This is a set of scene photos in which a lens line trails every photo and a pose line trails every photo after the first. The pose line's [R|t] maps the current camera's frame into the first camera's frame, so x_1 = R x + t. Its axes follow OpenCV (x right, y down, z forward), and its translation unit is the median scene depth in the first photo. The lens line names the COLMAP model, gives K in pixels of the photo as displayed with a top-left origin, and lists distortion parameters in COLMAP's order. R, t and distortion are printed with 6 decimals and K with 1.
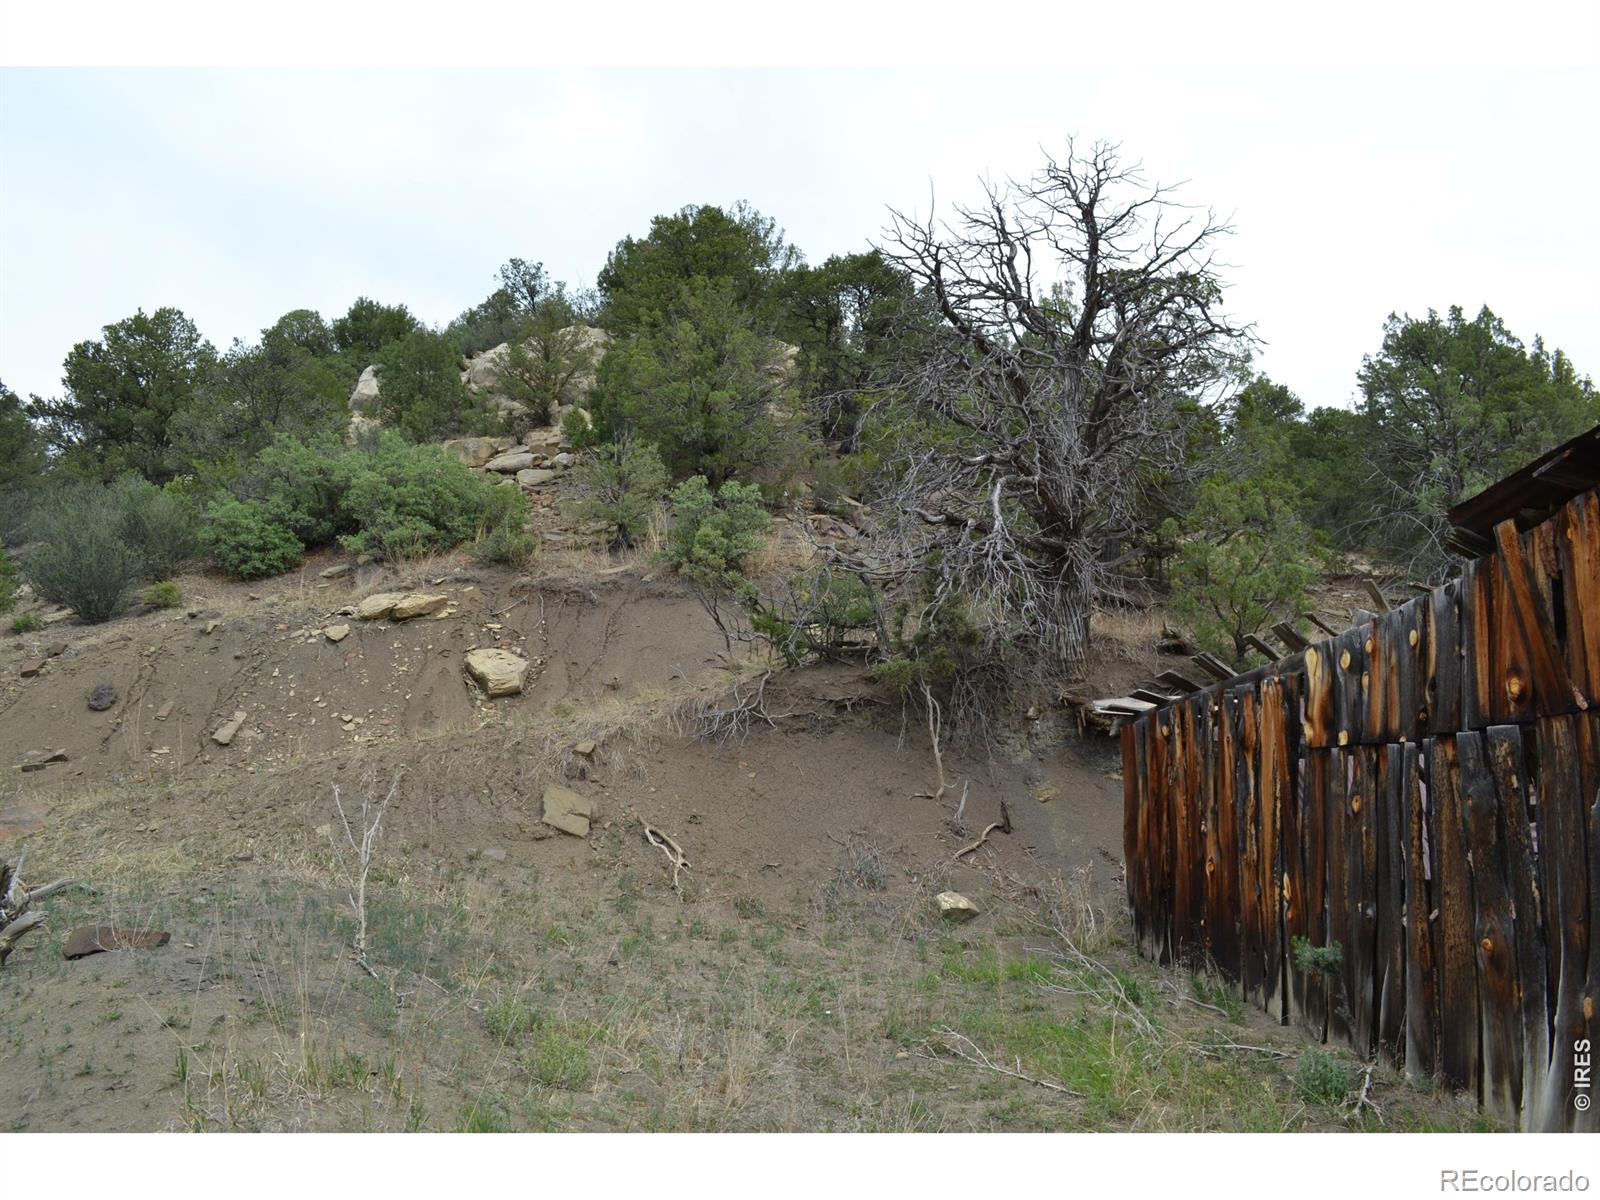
lens RADIAL K [[1259.2, 0, 799.5], [0, 1259.2, 610.4], [0, 0, 1]] dist [-0.018746, 0.009849]
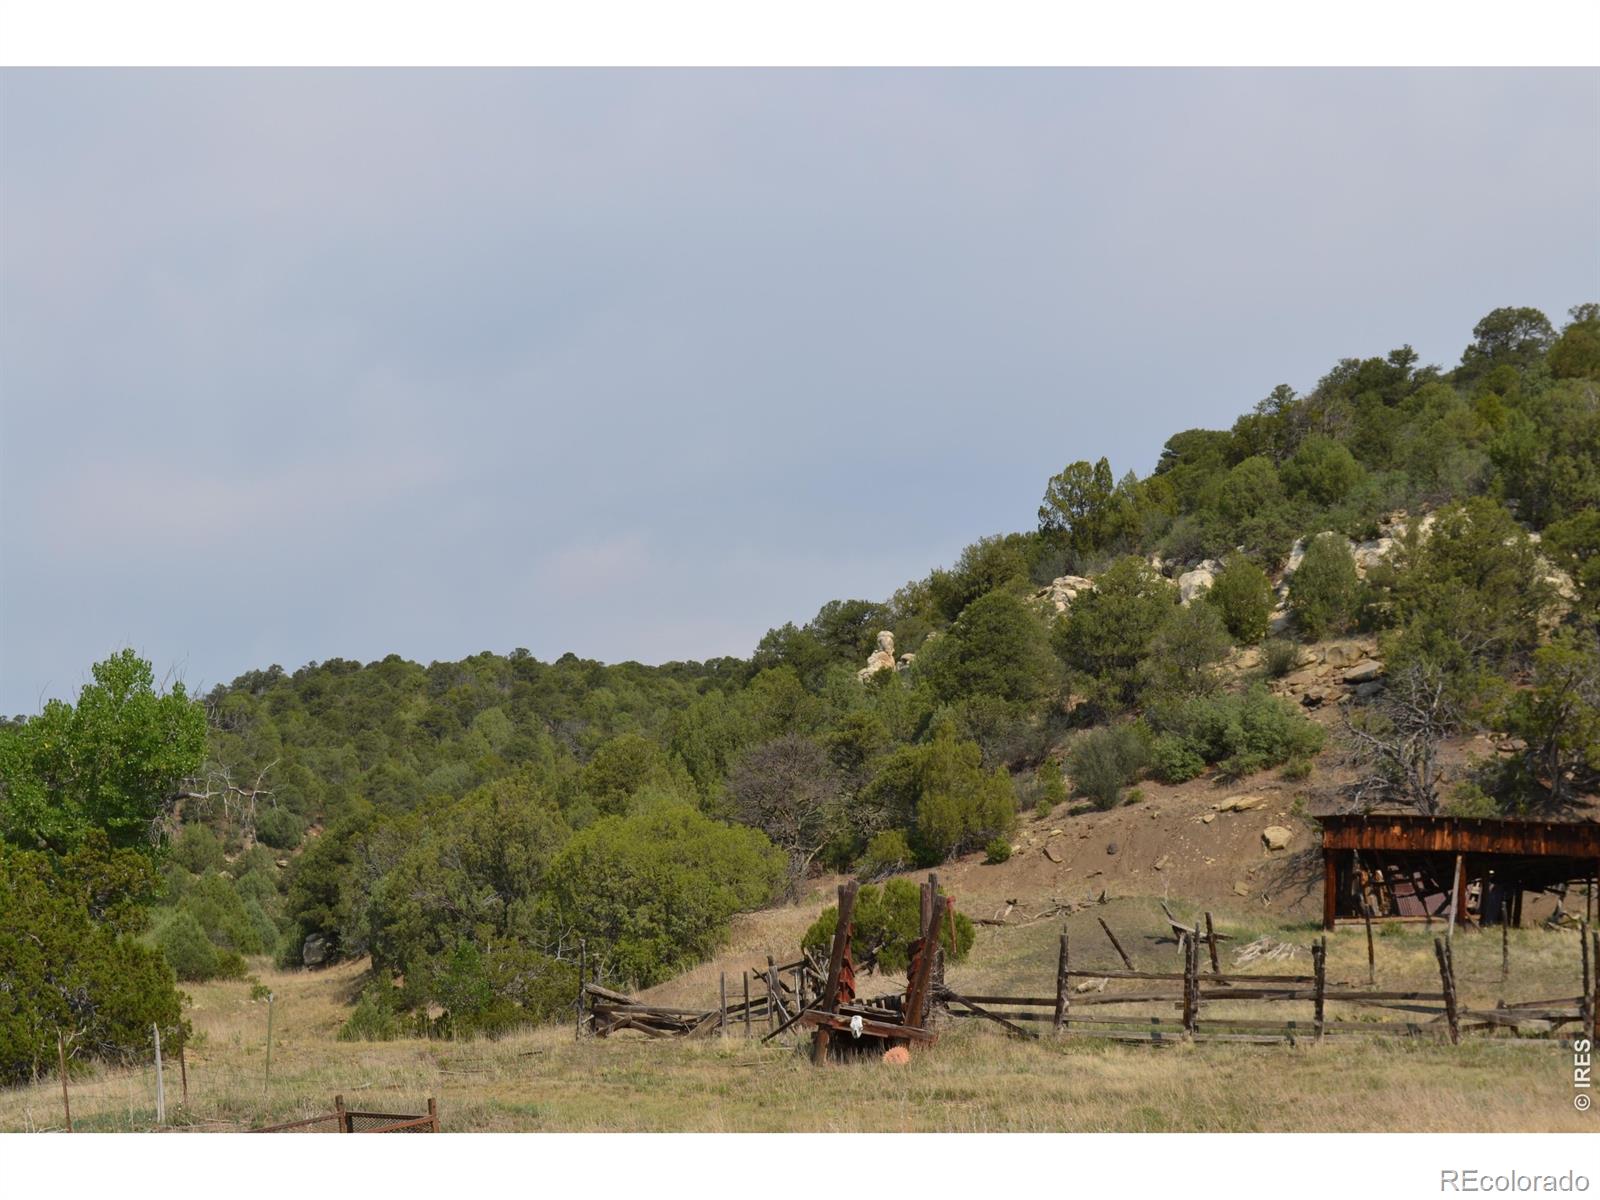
lens RADIAL K [[3120.4, 0, 795.3], [0, 3120.4, 602.8], [0, 0, 1]] dist [-0.018151, 0.000000]
pose [[0.832792, -0.030947, -0.552720, 4.139292], [0.036327, 0.999339, -0.001219, -0.764646], [0.552393, -0.019063, 0.833366, -7.909703]]
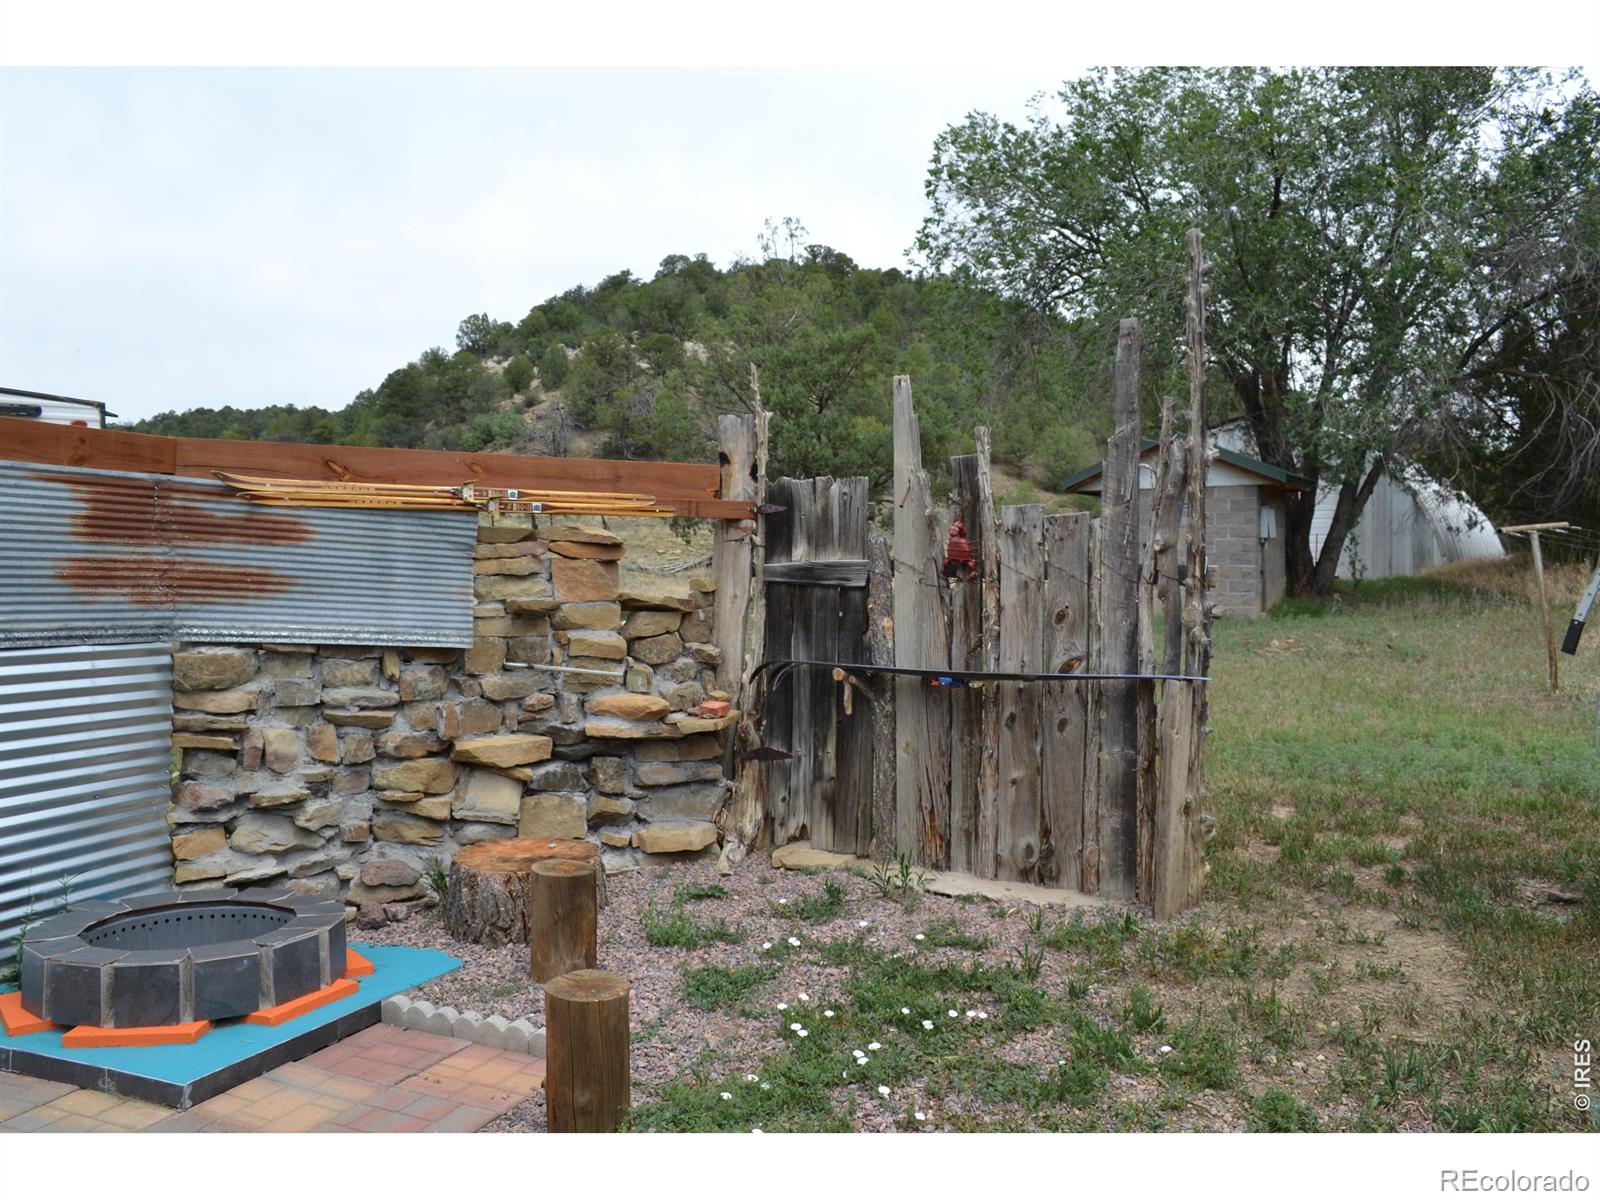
lens RADIAL K [[1259.2, 0, 806.9], [0, 1259.2, 597.0], [0, 0, 1]] dist [-0.018746, 0.009849]
pose [[0.952636, 0.029933, -0.302637, 4.753975], [0.022733, 0.985351, 0.169018, -0.582191], [0.303262, -0.167892, 0.938000, -6.646083]]
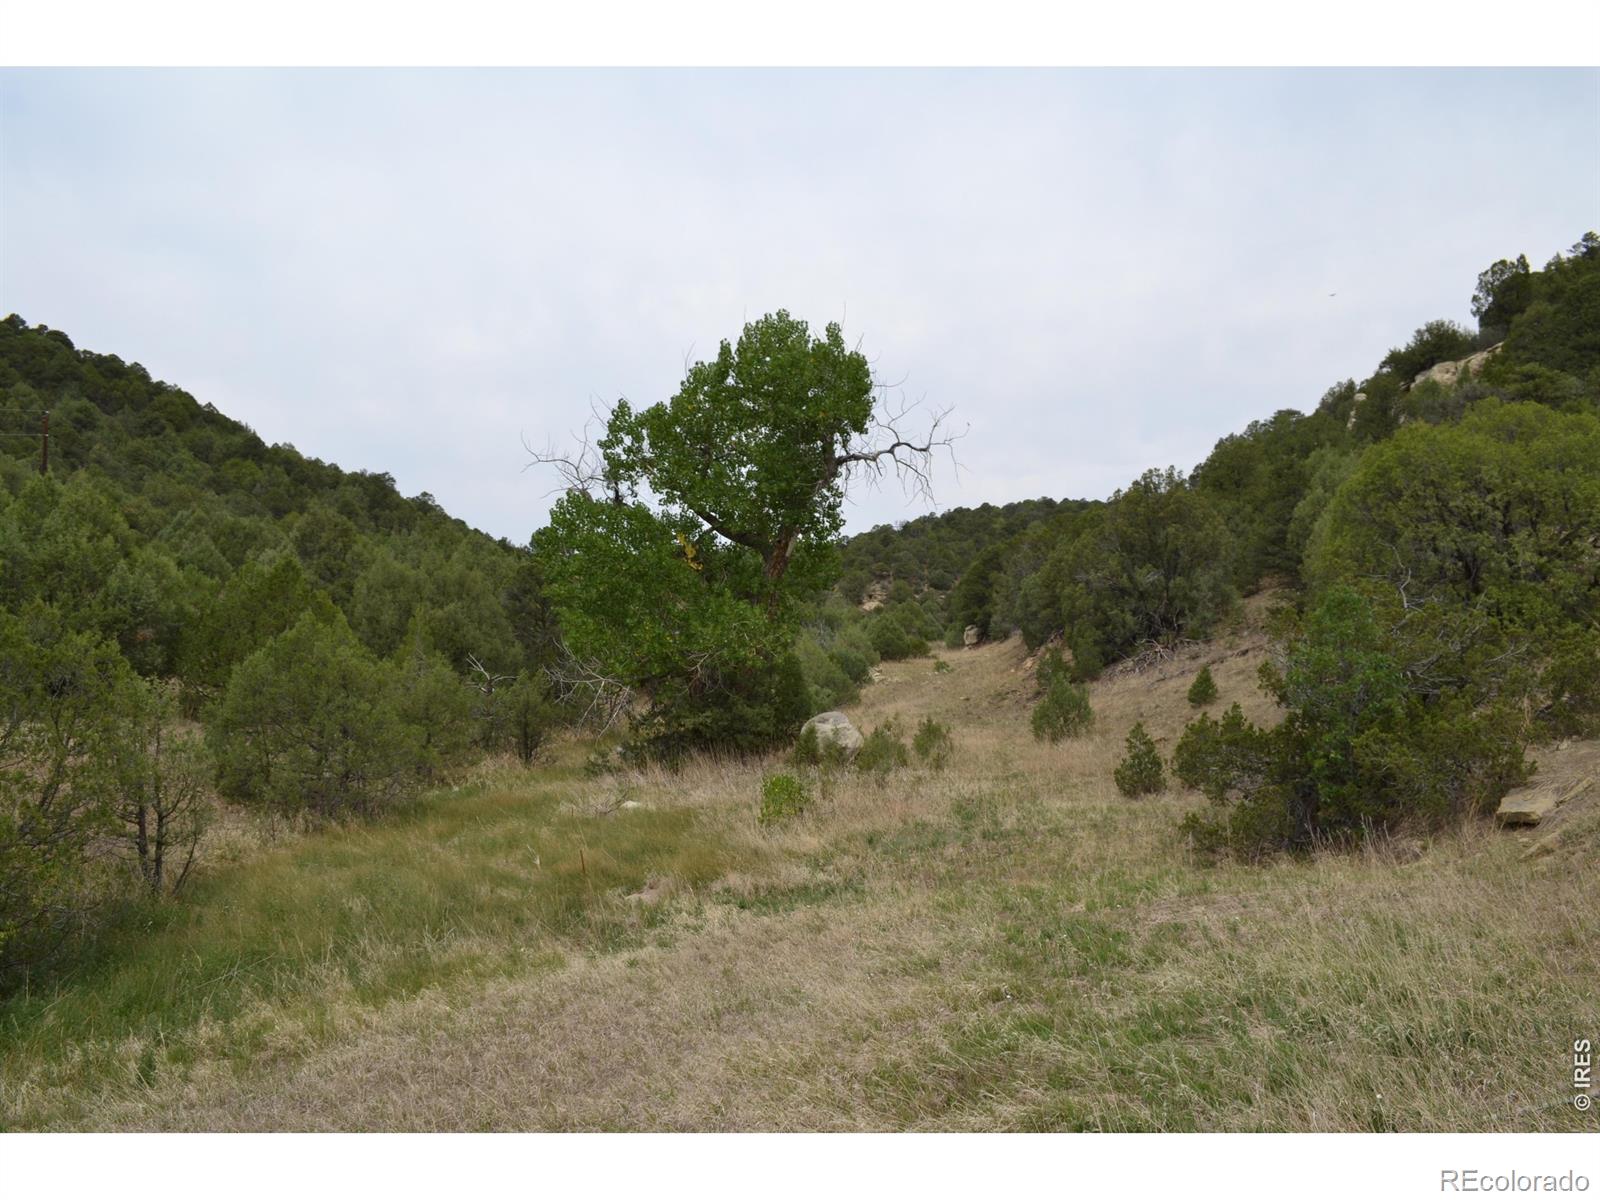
lens RADIAL K [[1259.2, 0, 801.4], [0, 1259.2, 599.1], [0, 0, 1]] dist [-0.018746, 0.009849]
pose [[0.653319, -0.026763, -0.756609, -0.526615], [0.108079, 0.992436, 0.058220, -0.048675], [0.749328, -0.119810, 0.651270, -3.055982]]
